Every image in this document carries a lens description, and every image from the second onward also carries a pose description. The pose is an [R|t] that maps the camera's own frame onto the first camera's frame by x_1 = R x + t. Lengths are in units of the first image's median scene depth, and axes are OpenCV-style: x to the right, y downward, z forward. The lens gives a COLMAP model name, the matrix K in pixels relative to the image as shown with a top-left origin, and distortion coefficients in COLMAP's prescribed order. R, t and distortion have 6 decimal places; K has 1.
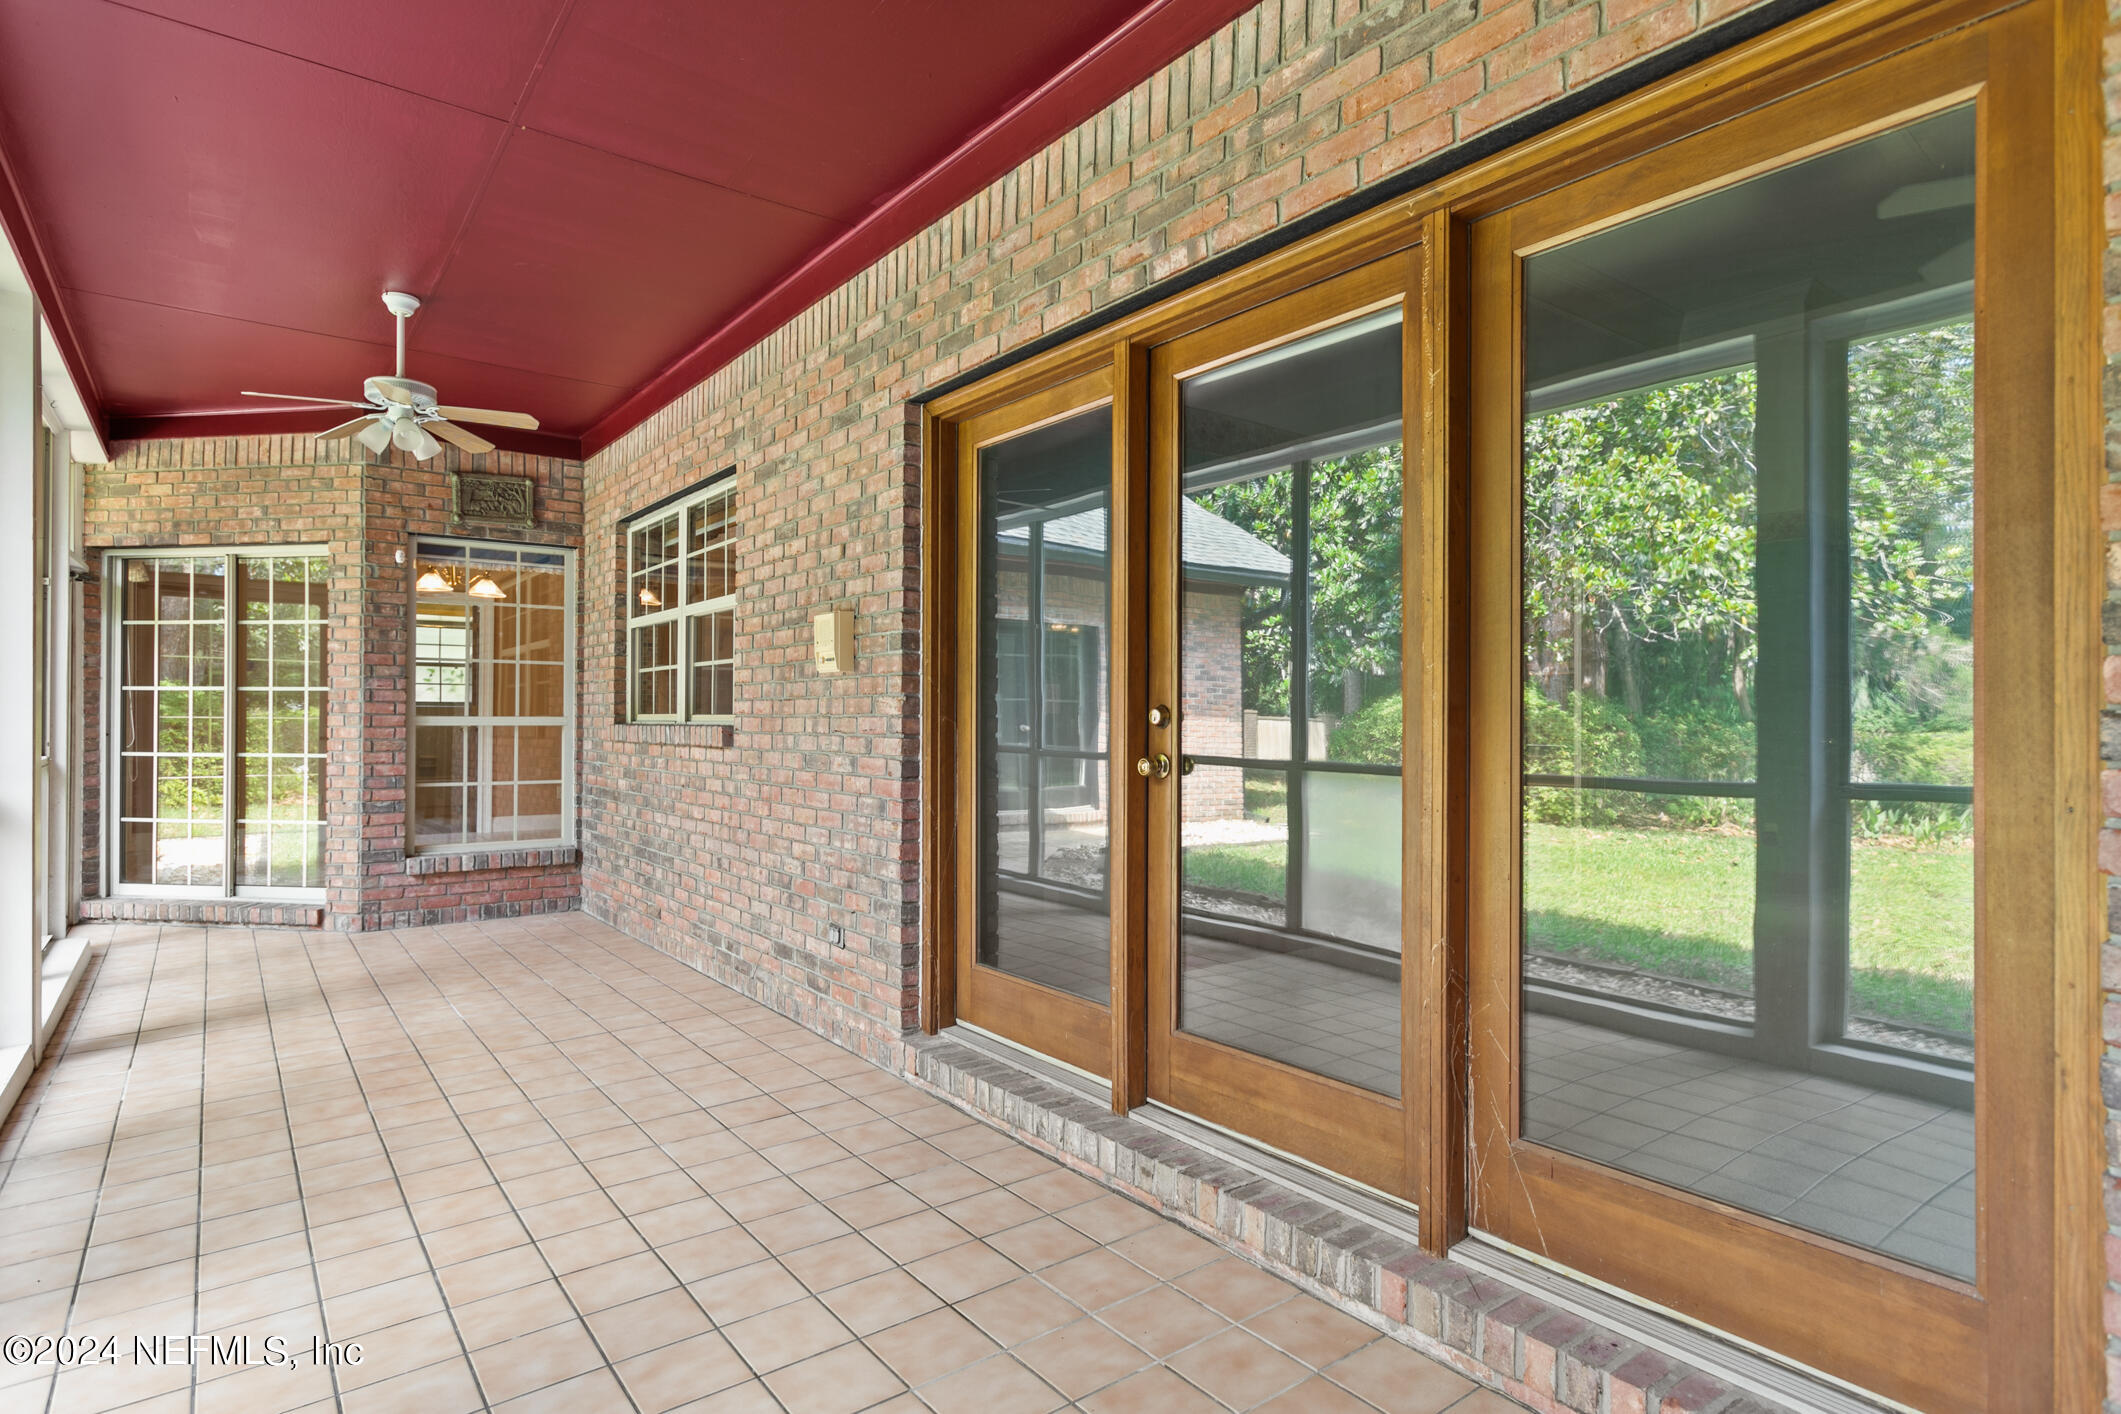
lens RADIAL K [[1109.1, 0, 1068.9], [0, 1109.1, 718.6], [0, 0, 1]] dist [-0.002166, -0.000182]
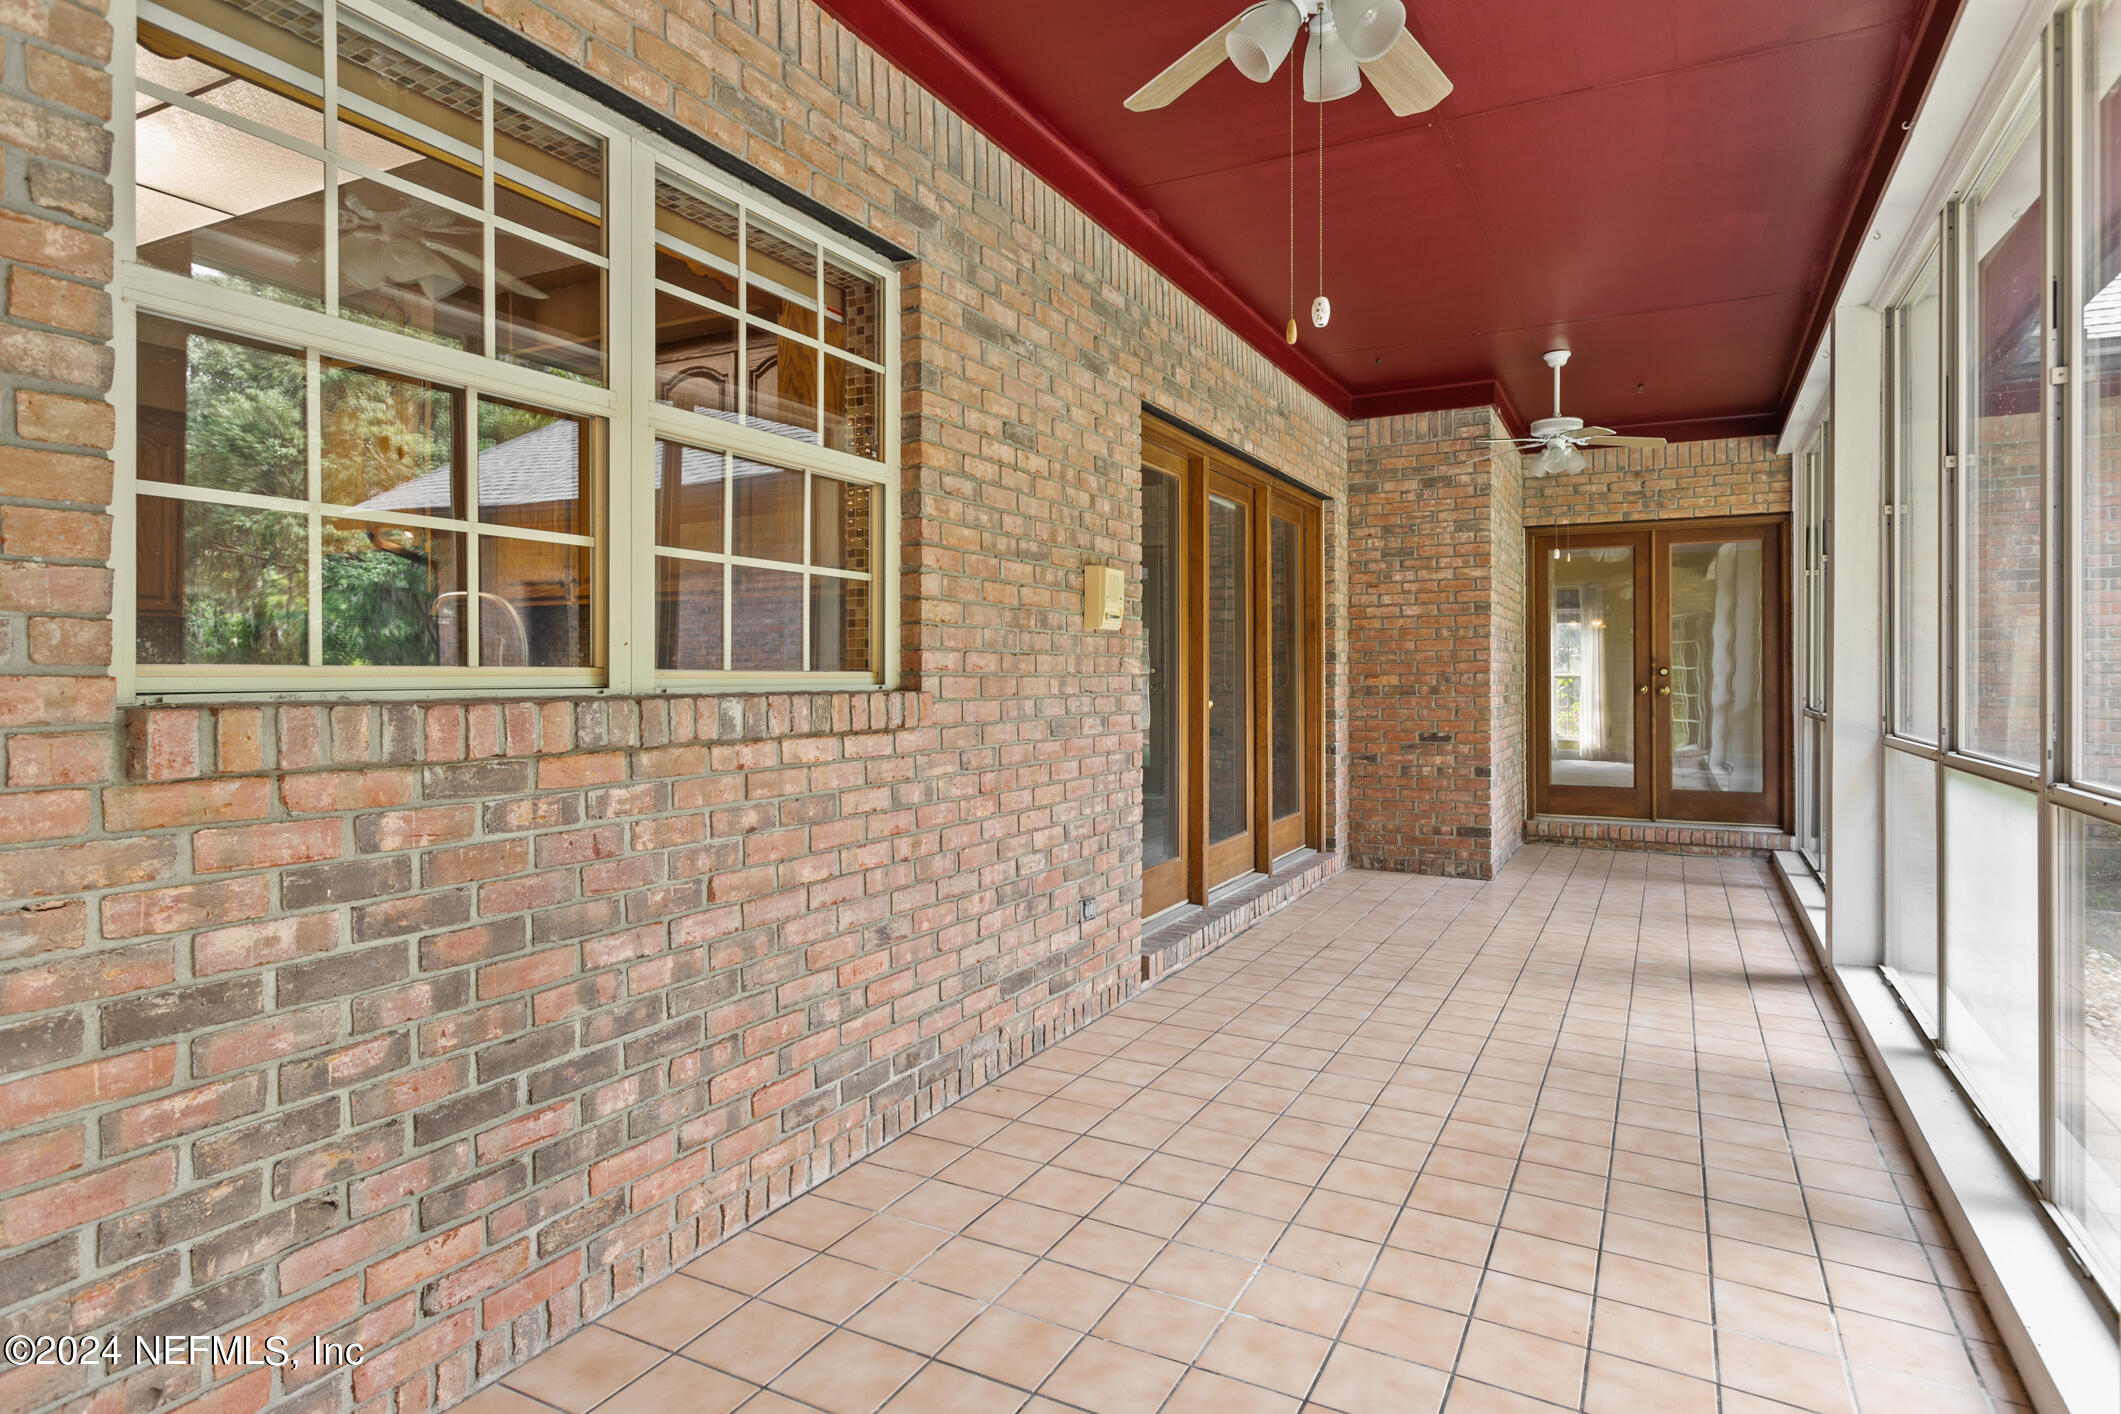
lens RADIAL K [[1184.9, 0, 1031.7], [0, 1184.9, 668.7], [0, 0, 1]] dist [-0.004954, 0.000373]
pose [[-0.407435, 0.000068, 0.913234, -1.102206], [-0.005136, 0.999984, -0.002366, -0.005184], [-0.913220, -0.005654, -0.407428, 1.449035]]
